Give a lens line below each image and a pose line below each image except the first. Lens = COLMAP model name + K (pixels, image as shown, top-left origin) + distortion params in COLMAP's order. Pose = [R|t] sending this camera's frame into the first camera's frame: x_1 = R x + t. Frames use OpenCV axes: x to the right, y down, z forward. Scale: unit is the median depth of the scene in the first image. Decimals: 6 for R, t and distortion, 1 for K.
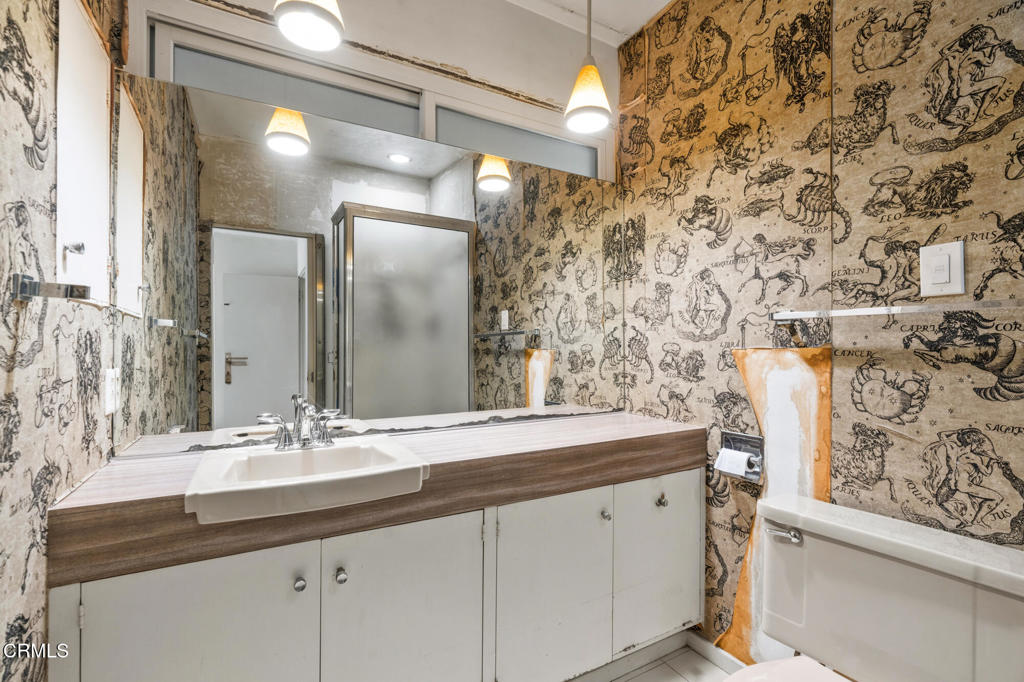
lens RADIAL K [[464.4, 0, 512.6], [0, 464.4, 338.1], [0, 0, 1]] dist [-0.011232, 0.004281]
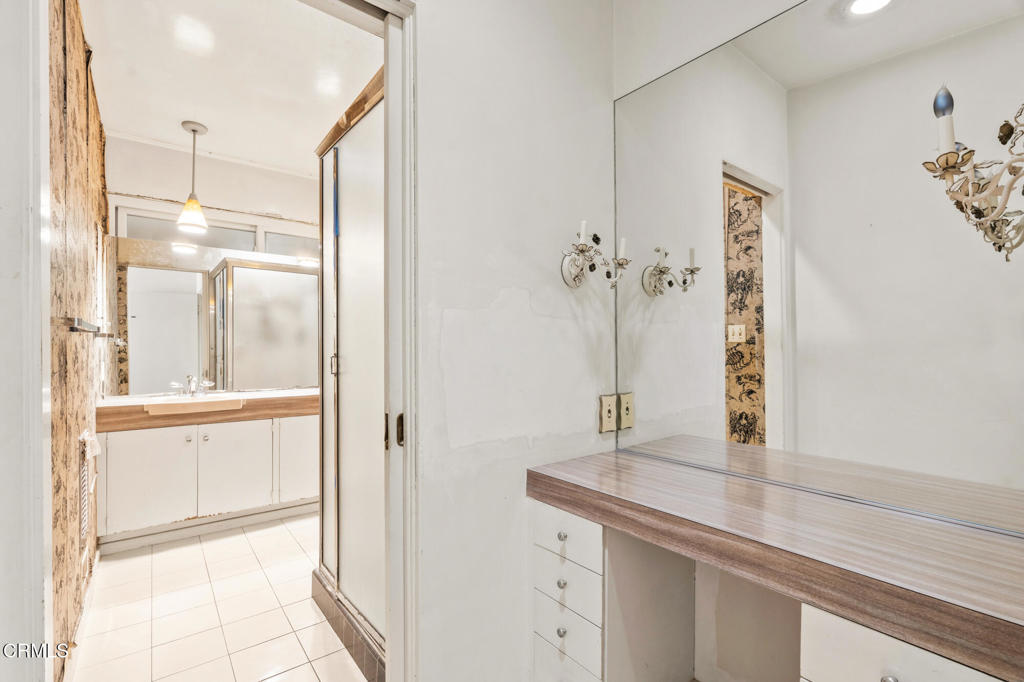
lens RADIAL K [[464.4, 0, 512.2], [0, 464.4, 351.1], [0, 0, 1]] dist [-0.011232, 0.004281]
pose [[0.988374, -0.002028, 0.152030, 0.335512], [-0.000737, 0.999835, 0.018127, -0.012713], [-0.152041, -0.018028, 0.988210, -0.655759]]
